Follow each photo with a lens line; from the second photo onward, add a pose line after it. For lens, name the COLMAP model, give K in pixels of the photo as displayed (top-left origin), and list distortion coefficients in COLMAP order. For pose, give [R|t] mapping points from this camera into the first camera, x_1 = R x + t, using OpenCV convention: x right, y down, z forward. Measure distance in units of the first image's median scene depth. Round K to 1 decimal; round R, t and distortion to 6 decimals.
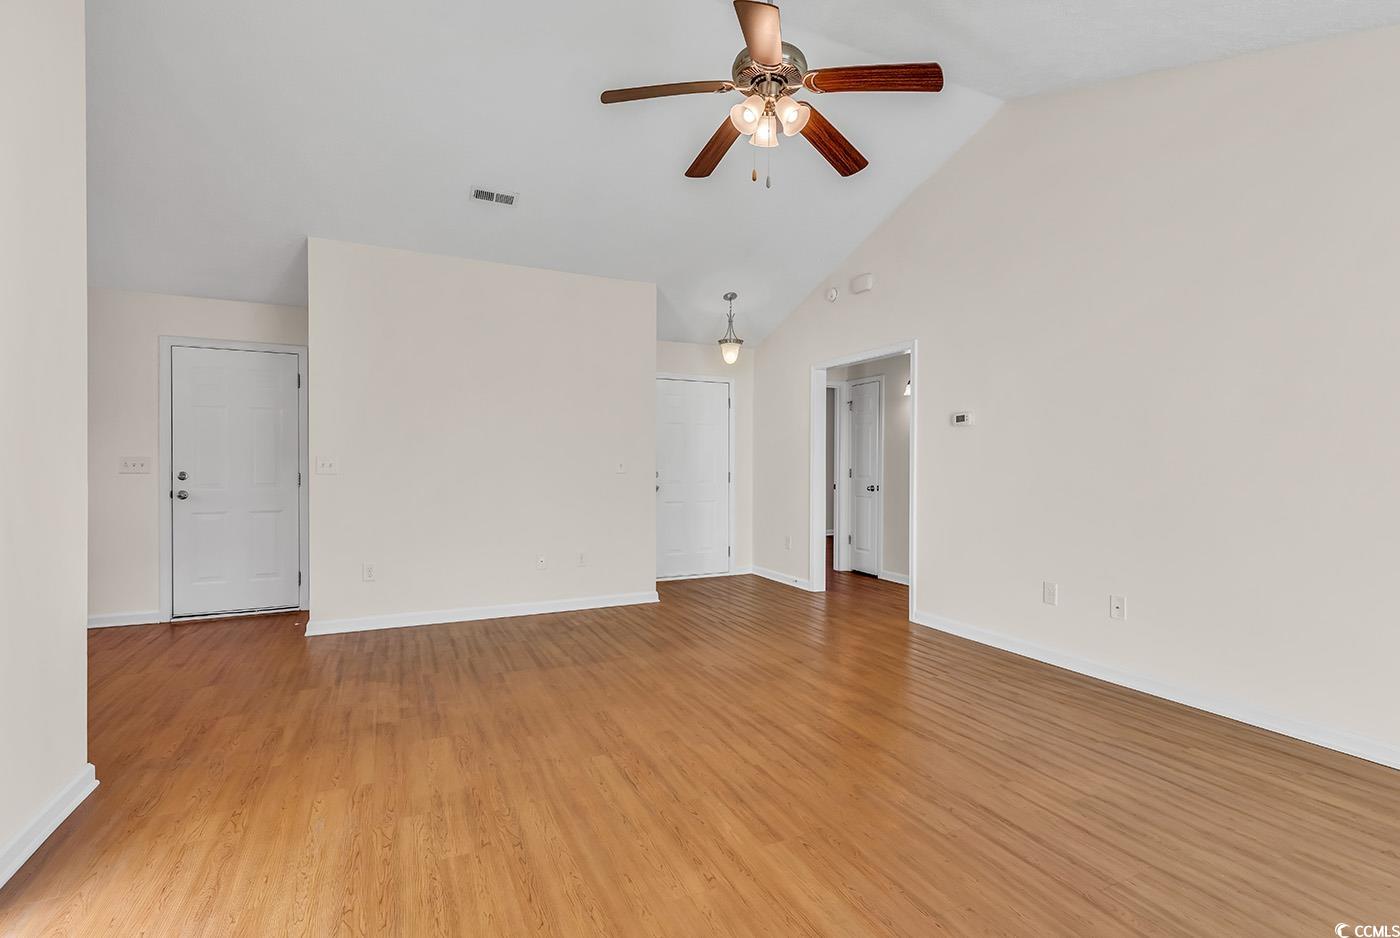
lens RADIAL K [[636.1, 0, 705.1], [0, 636.1, 470.2], [0, 0, 1]] dist [0.005295, -0.000034]
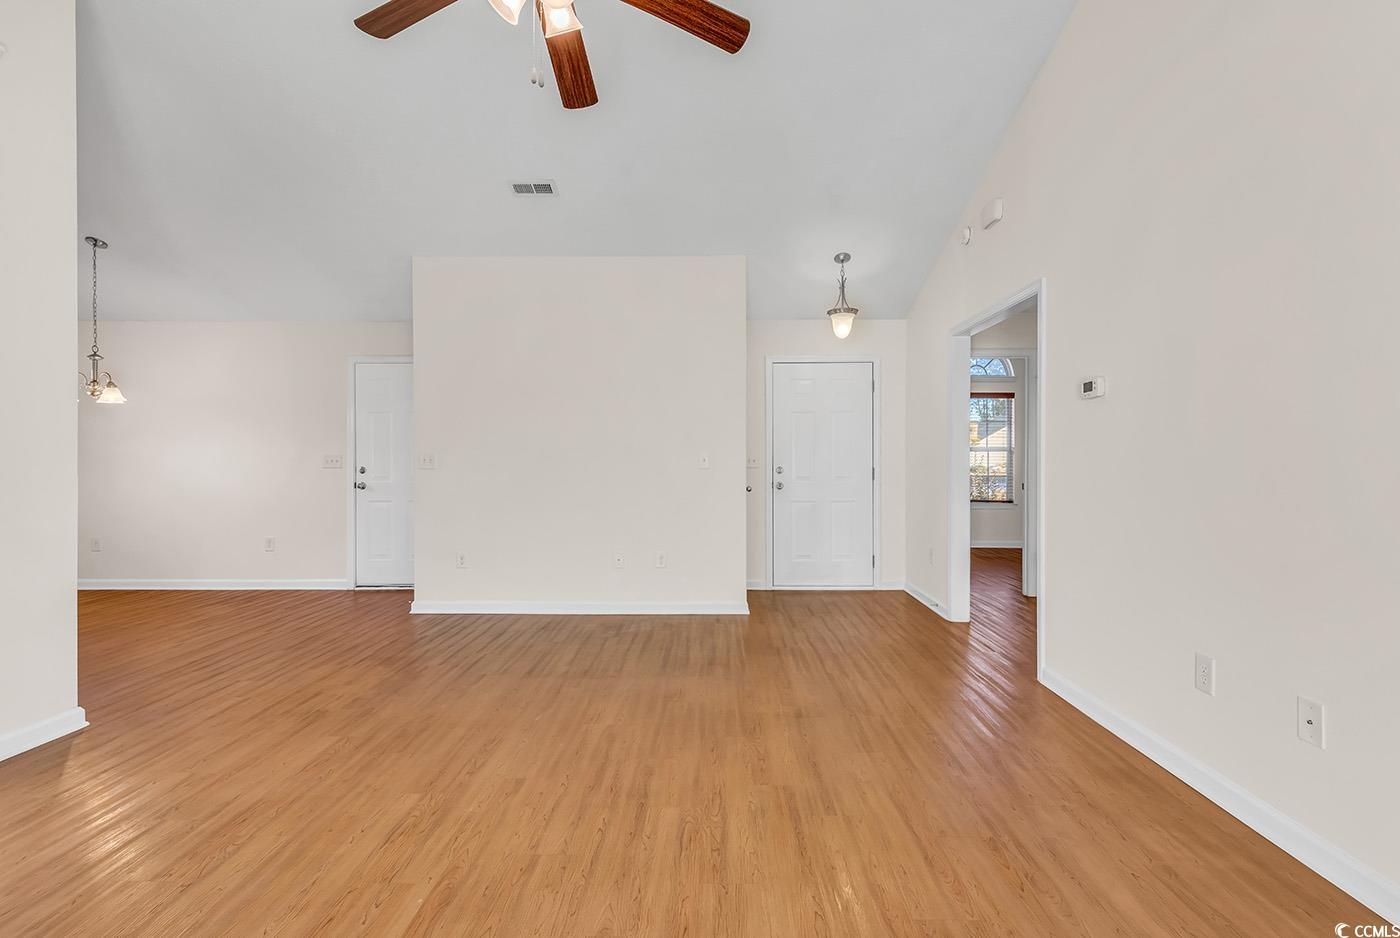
lens RADIAL K [[636.1, 0, 696.9], [0, 636.1, 461.2], [0, 0, 1]] dist [0.005295, -0.000034]
pose [[0.895001, -0.003532, -0.446051, 0.433568], [0.001236, 0.999984, -0.005440, -0.001364], [0.446063, 0.004317, 0.894991, 0.296141]]
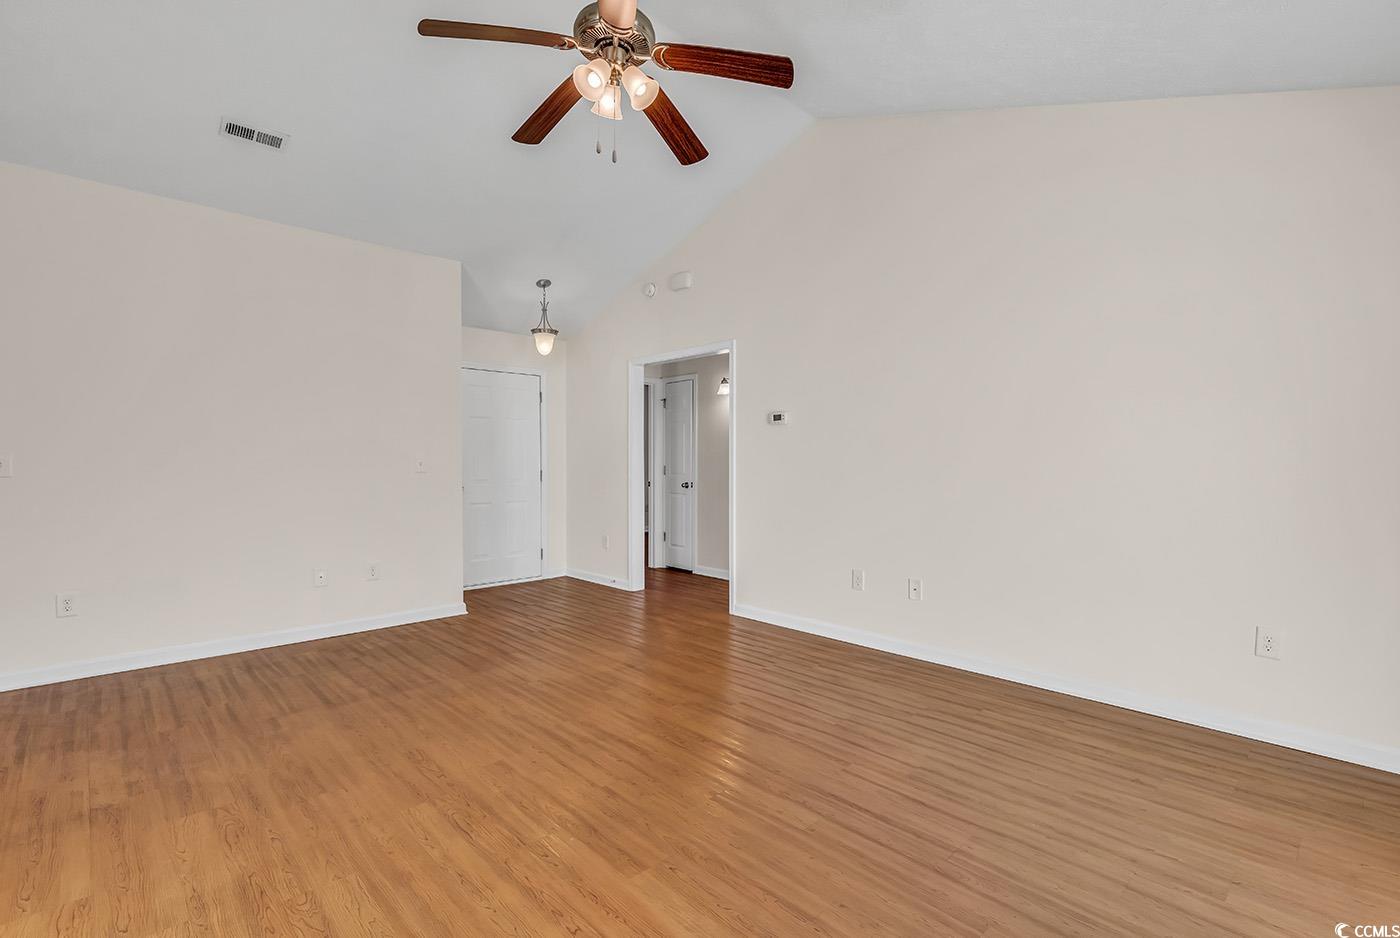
lens RADIAL K [[636.1, 0, 701.2], [0, 636.1, 472.3], [0, 0, 1]] dist [0.005295, -0.000034]
pose [[0.953003, -0.008228, 0.302848, -0.046295], [0.005917, 0.999946, 0.008546, -0.001461], [-0.302902, -0.006352, 0.953001, 0.056711]]
